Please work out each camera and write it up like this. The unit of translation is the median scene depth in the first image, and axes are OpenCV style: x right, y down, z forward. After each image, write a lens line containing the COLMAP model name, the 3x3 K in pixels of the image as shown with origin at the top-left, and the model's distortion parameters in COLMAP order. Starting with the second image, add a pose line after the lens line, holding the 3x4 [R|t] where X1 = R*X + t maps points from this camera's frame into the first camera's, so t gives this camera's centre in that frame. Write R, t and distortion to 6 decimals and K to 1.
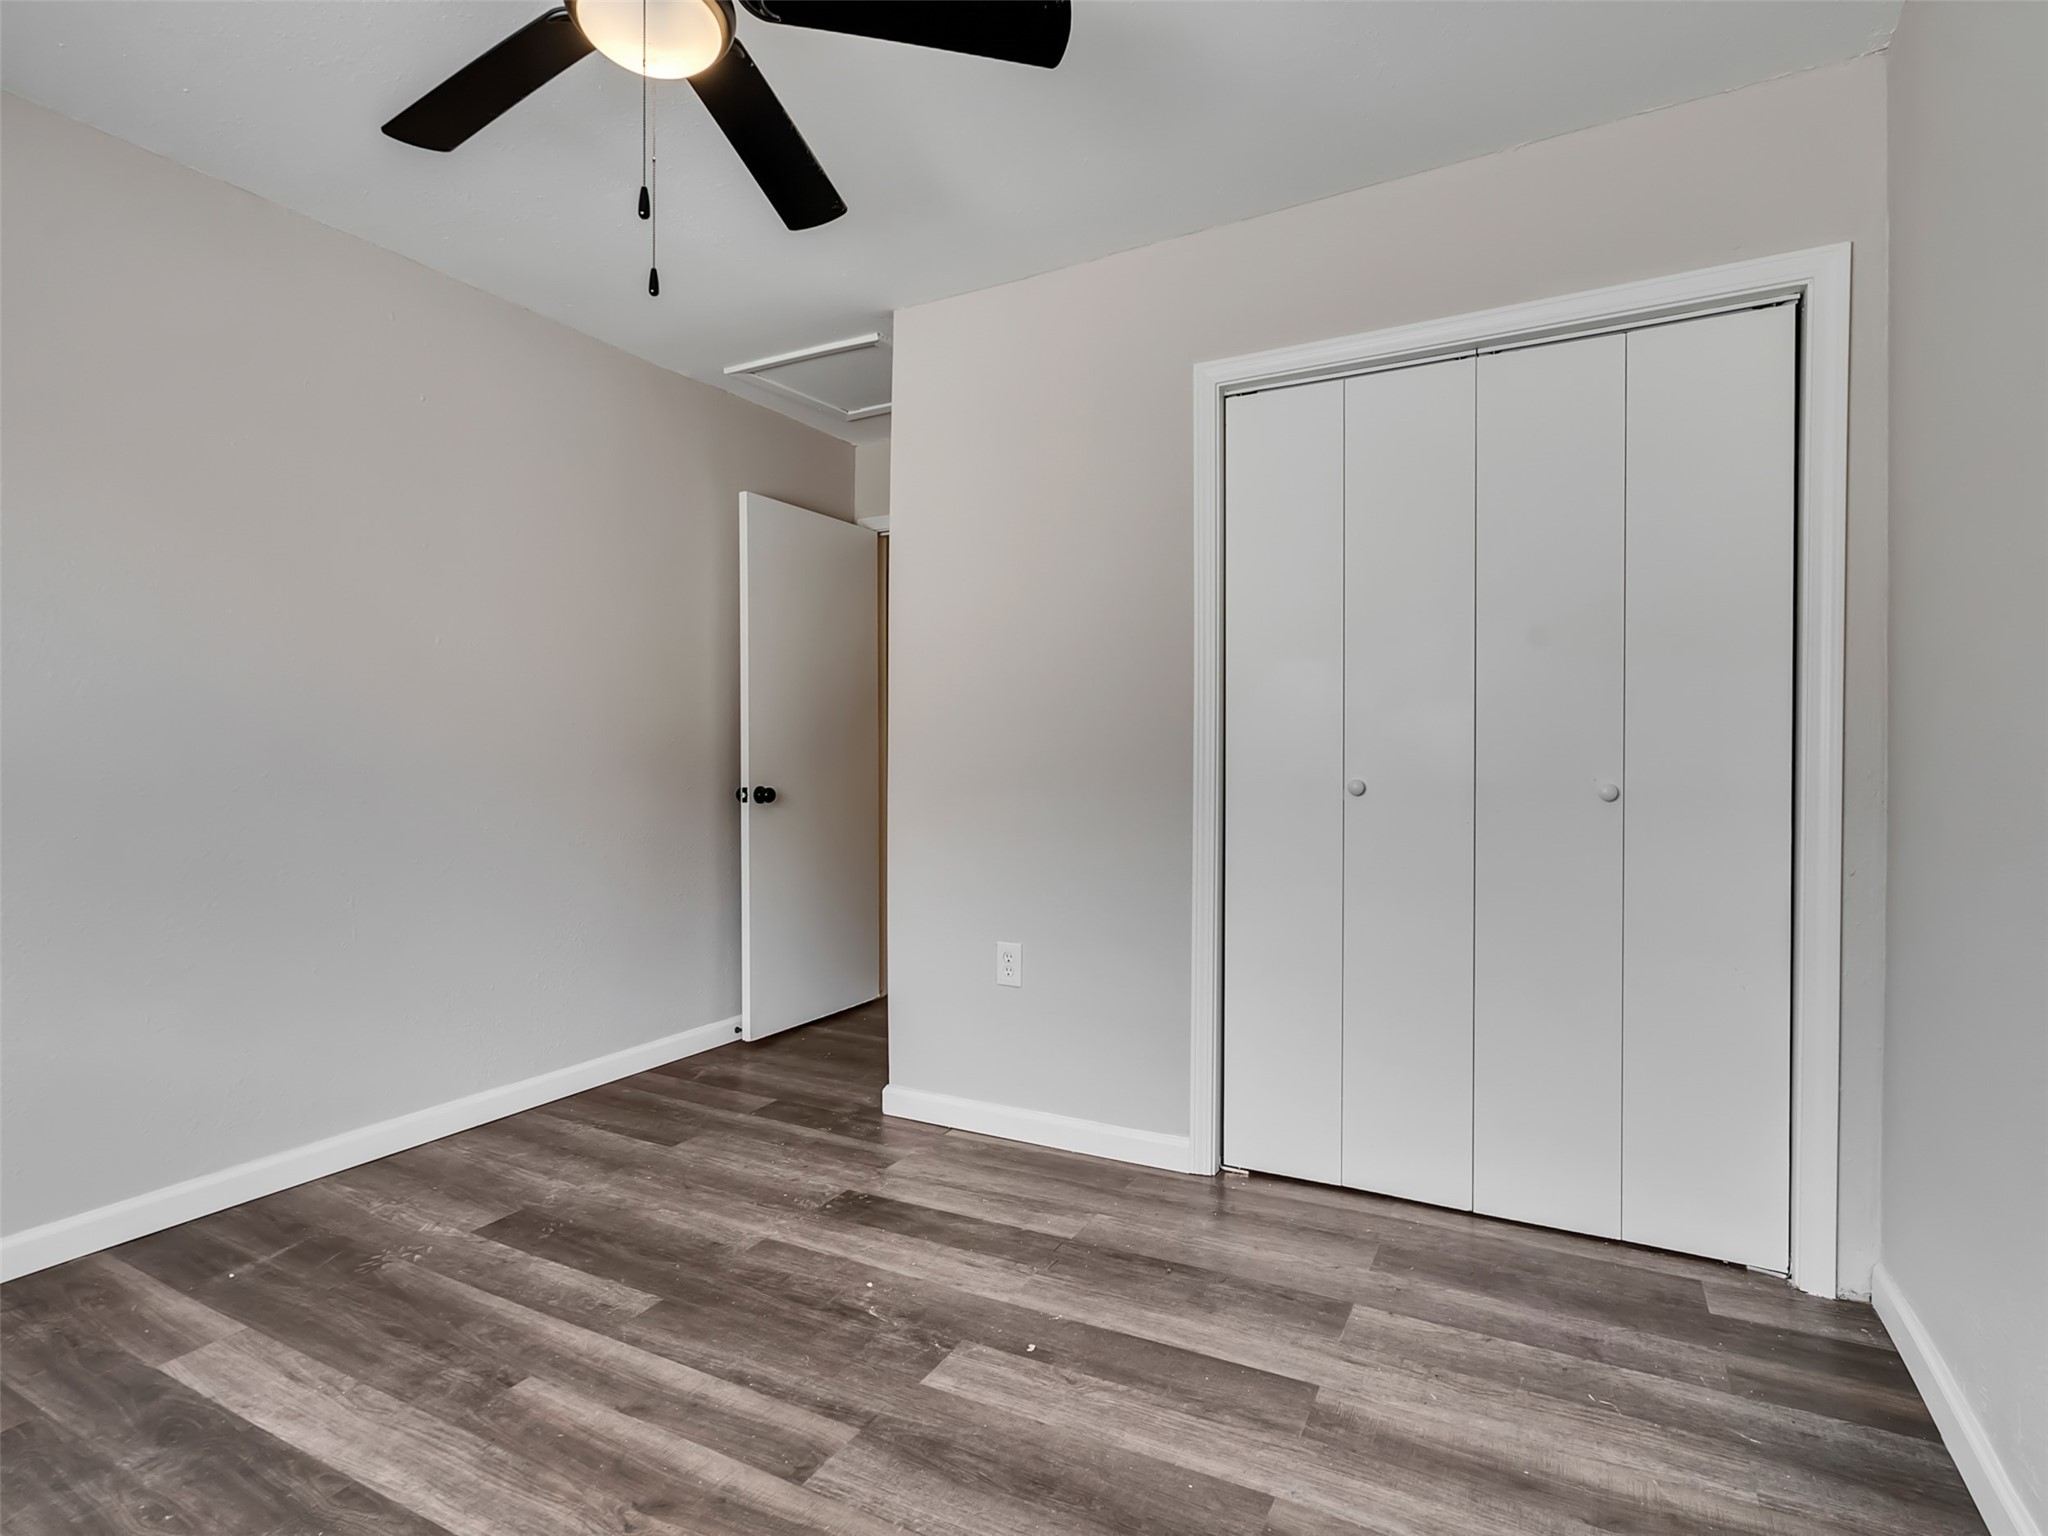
lens RADIAL K [[1050.4, 0, 1019.5], [0, 1050.4, 761.0], [0, 0, 1]] dist [-0.008701, 0.002360]
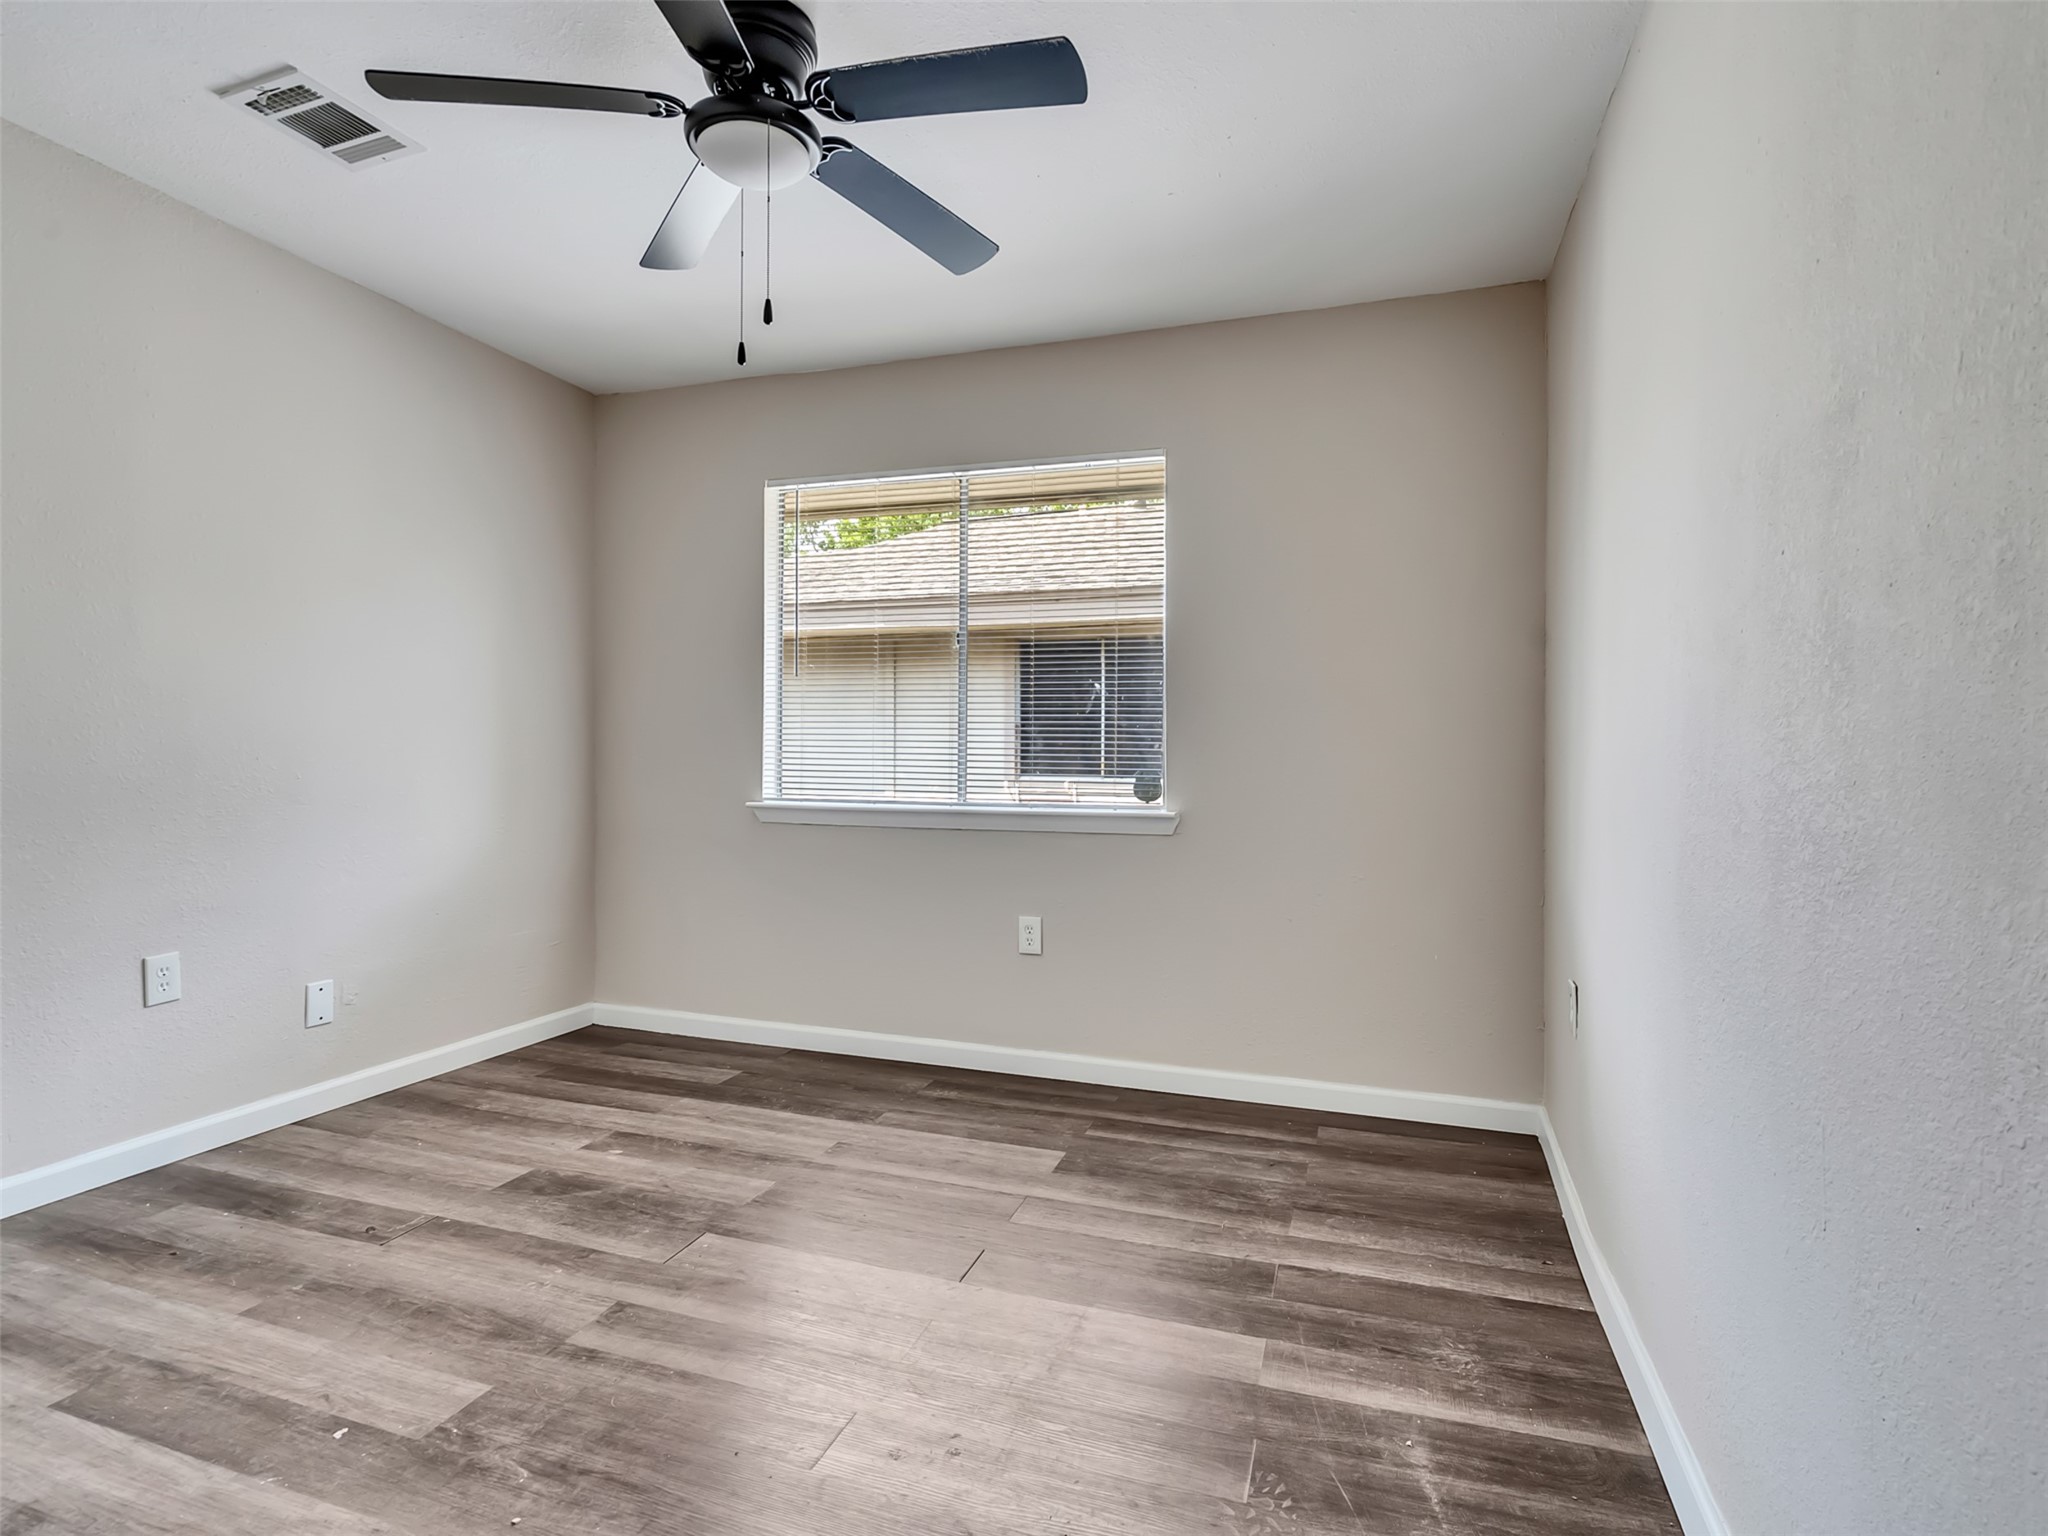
lens RADIAL K [[1050.4, 0, 1022.4], [0, 1050.4, 760.7], [0, 0, 1]] dist [-0.008701, 0.002360]
pose [[-0.986376, -0.009090, -0.164253, -0.412826], [-0.012302, 0.999752, 0.018554, -0.016303], [0.164044, 0.020322, -0.986244, 2.009247]]
